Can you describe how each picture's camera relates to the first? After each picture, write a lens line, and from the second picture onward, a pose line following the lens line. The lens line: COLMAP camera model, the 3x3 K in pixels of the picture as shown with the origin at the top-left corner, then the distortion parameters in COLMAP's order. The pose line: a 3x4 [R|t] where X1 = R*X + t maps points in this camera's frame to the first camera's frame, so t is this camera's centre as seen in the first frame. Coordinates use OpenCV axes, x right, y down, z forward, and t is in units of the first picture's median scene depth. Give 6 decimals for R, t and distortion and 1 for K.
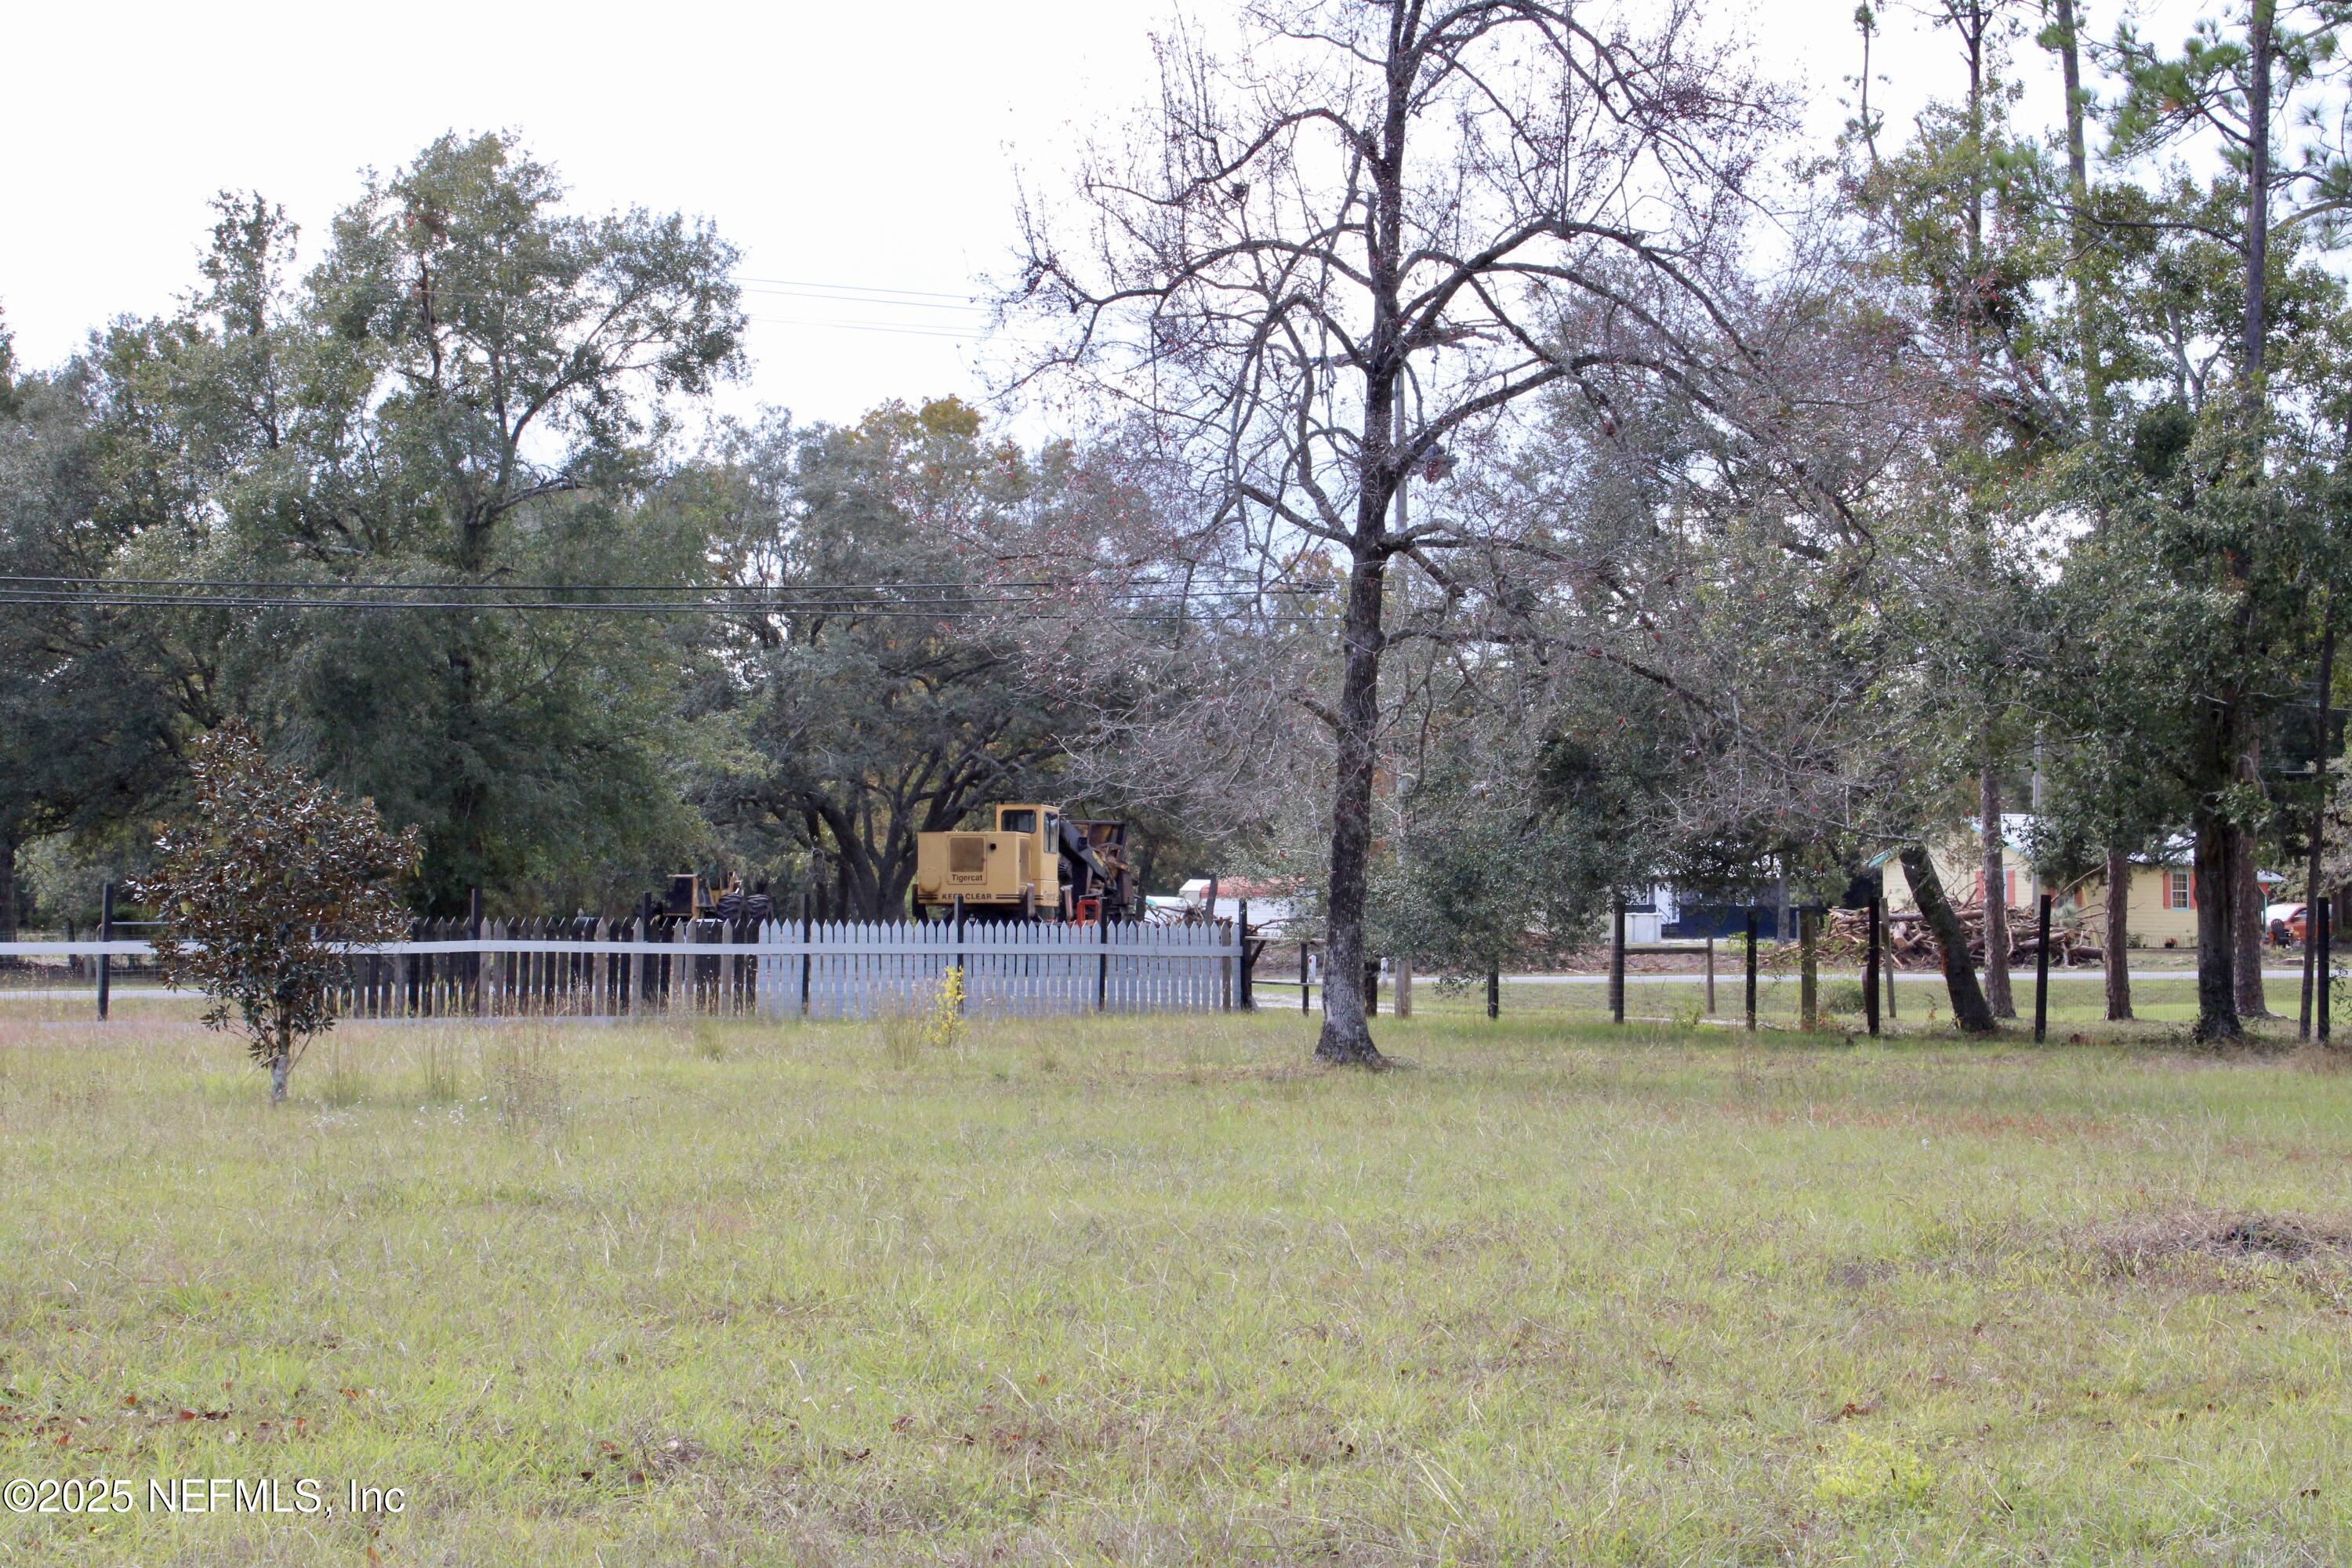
lens RADIAL K [[4336.7, 0, 1163.3], [0, 4336.7, 786.3], [0, 0, 1]] dist [-0.020853, 0.000000]
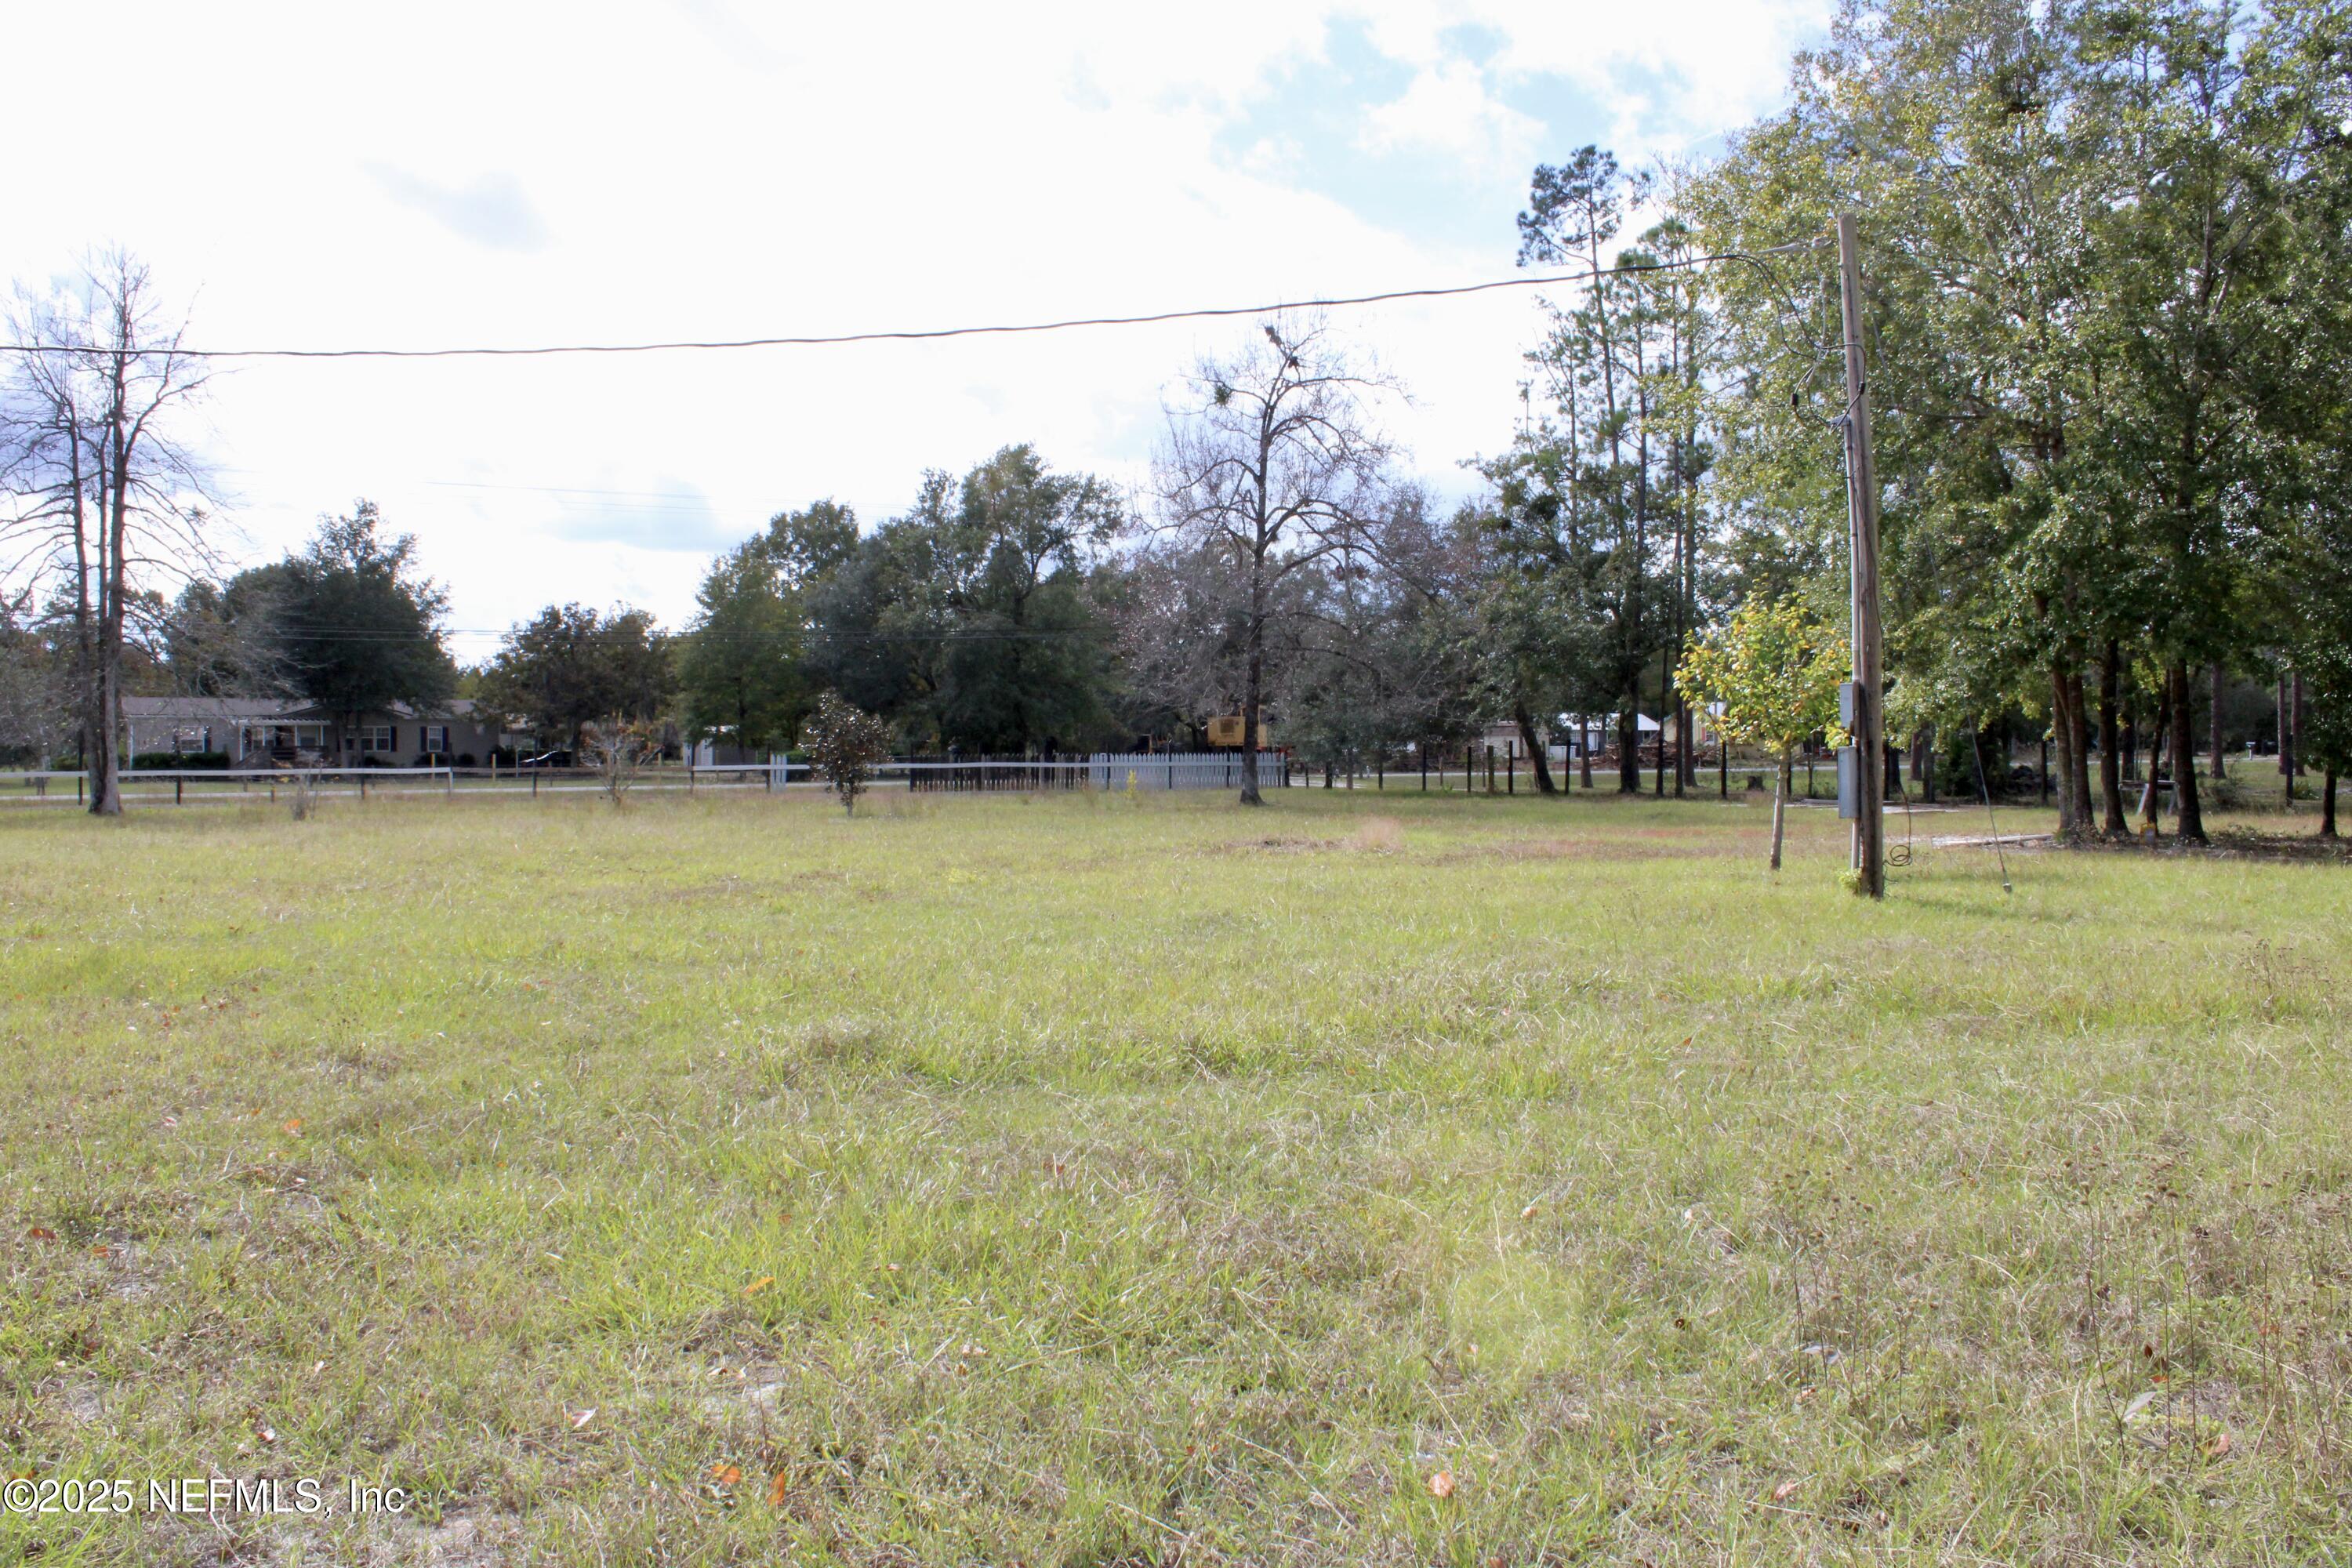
lens RADIAL K [[1944.7, 0, 1166.0], [0, 1944.7, 772.9], [0, 0, 1]] dist [-0.164184, 0.144169]
pose [[0.991427, -0.007814, -0.130427, 0.074604], [0.013284, 0.999066, 0.041119, -0.004057], [0.129983, -0.042499, 0.990605, -0.117858]]
